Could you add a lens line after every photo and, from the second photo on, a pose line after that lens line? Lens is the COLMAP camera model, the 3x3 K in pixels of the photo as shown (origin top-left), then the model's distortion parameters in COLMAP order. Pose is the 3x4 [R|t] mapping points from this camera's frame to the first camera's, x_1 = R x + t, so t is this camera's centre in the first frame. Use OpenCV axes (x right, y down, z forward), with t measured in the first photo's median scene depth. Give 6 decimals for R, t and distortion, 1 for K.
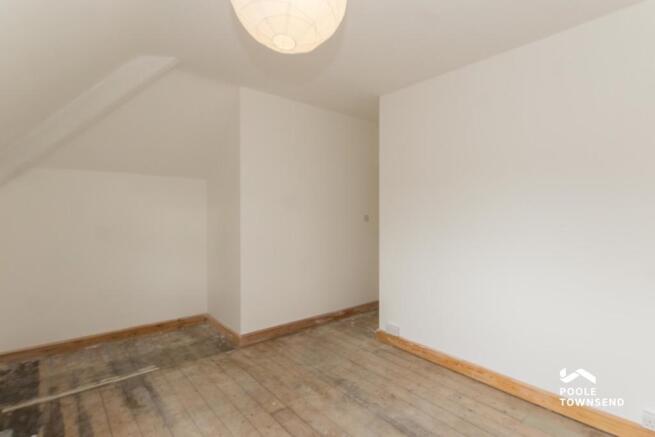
lens RADIAL K [[322.8, 0, 327.5], [0, 322.8, 218.5], [0, 0, 1]] dist [0.000754, -0.000042]
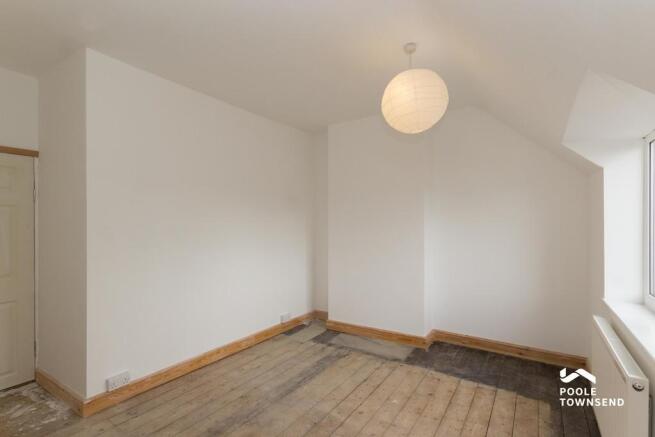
lens RADIAL K [[322.8, 0, 327.5], [0, 322.8, 218.5], [0, 0, 1]] dist [0.000754, -0.000042]
pose [[-0.306424, 0.007425, 0.951866, -0.777224], [0.014714, 0.999887, -0.003063, -0.018812], [-0.951781, 0.013067, -0.306498, 0.926510]]
